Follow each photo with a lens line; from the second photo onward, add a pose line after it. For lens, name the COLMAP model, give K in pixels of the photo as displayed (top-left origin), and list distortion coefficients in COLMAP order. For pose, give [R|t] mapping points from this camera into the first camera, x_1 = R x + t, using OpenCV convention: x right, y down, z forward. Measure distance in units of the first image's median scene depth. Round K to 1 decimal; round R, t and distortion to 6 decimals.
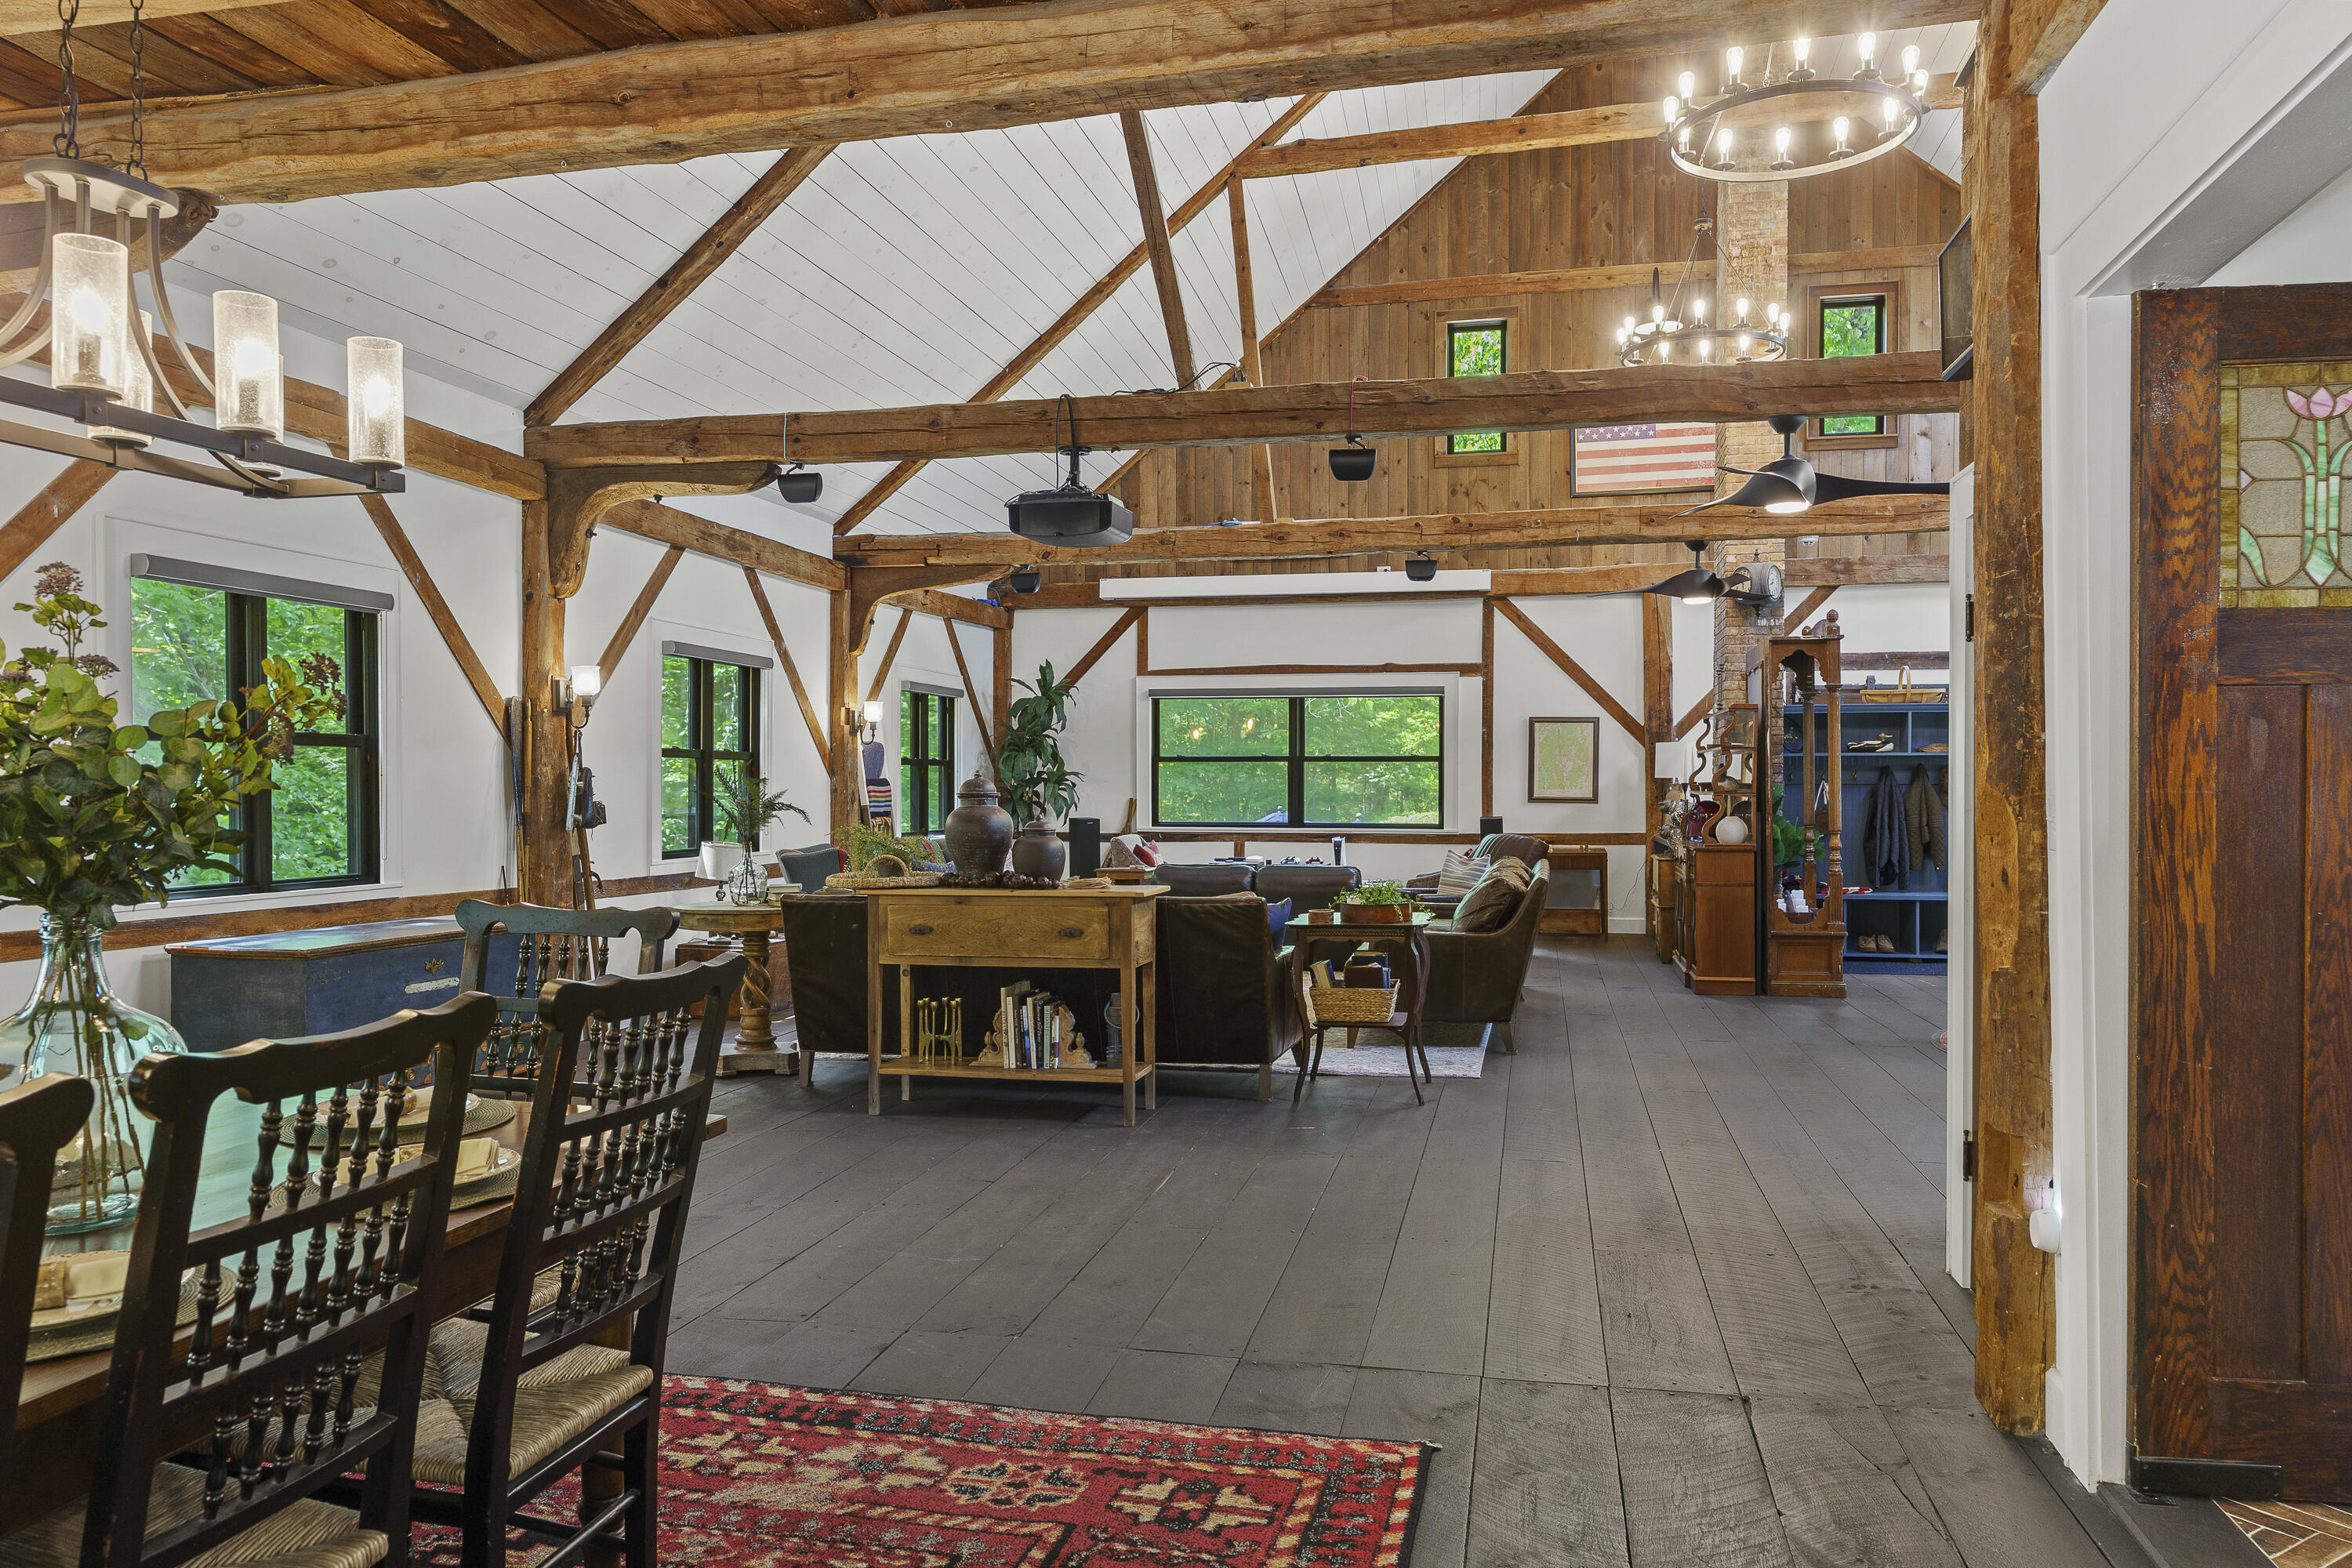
lens RADIAL K [[1596.8, 0, 1178.8], [0, 1596.8, 786.8], [0, 0, 1]] dist [0.007275, 0.000239]
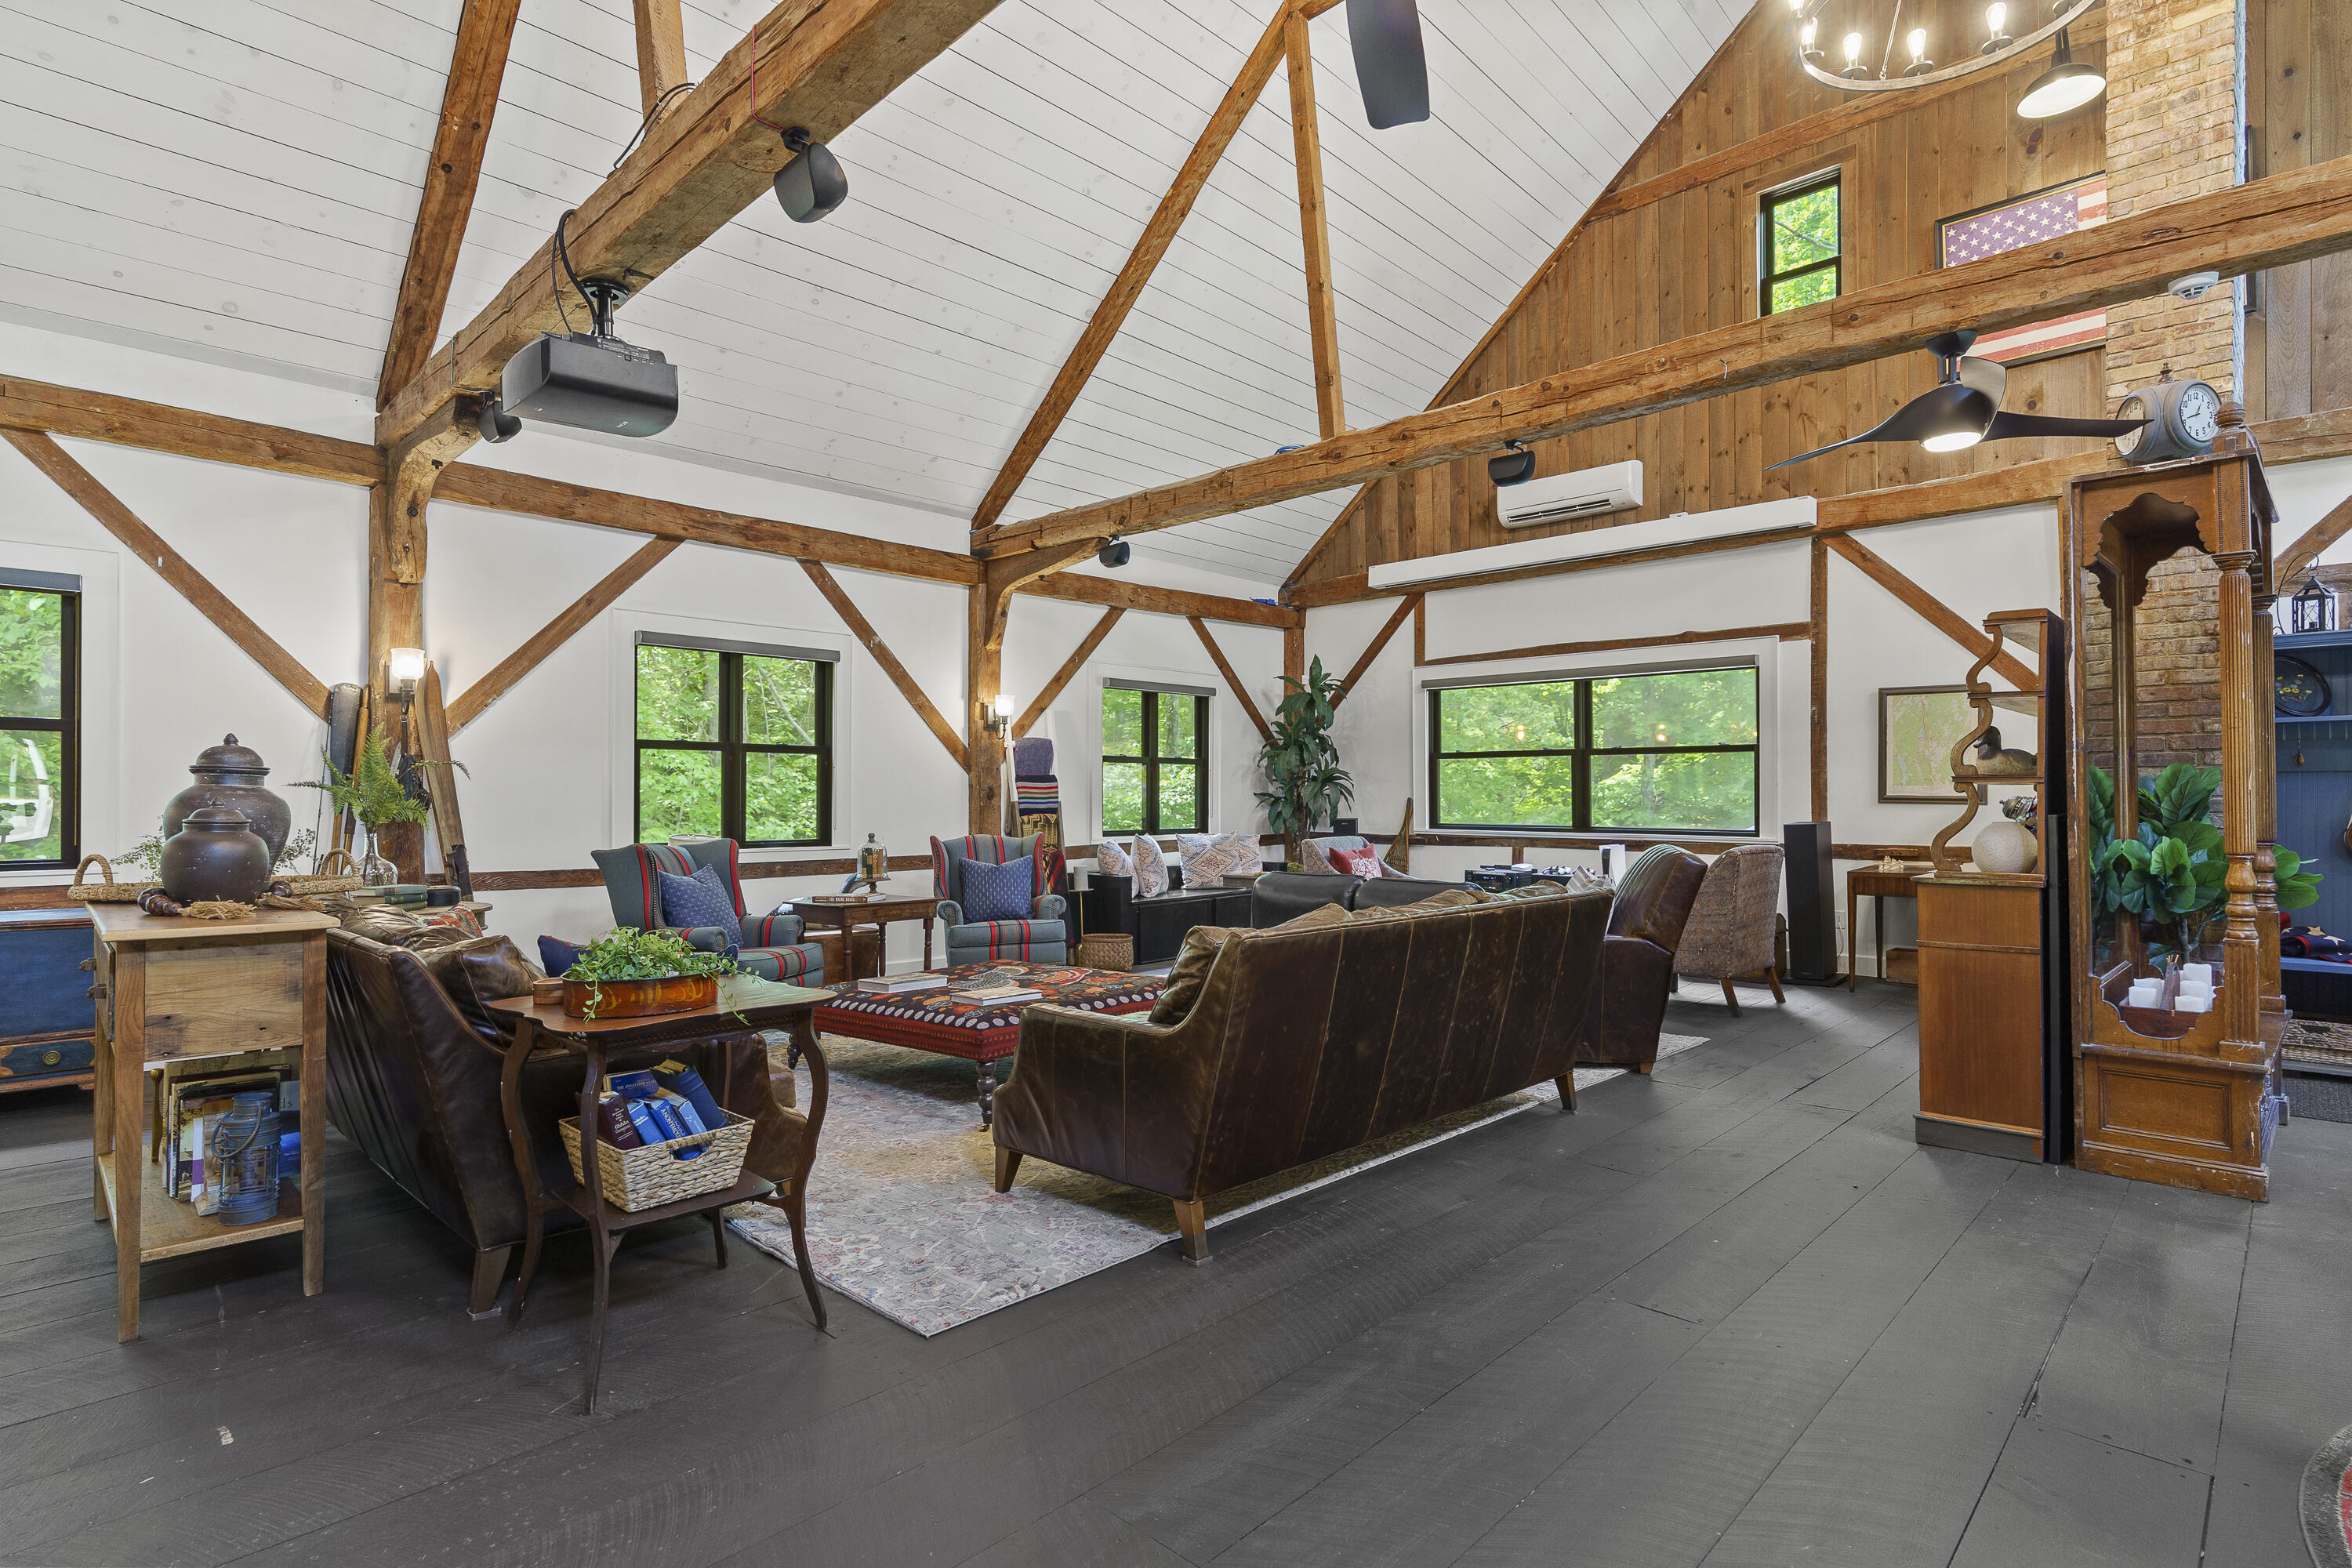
lens RADIAL K [[1158.2, 0, 1173.4], [0, 1158.2, 786.0], [0, 0, 1]] dist [0.000233, -0.000719]
pose [[0.852437, -0.004387, -0.522811, 0.222699], [-0.000638, 0.999955, -0.009431, 0.007254], [0.522829, 0.008373, 0.852397, 0.370721]]
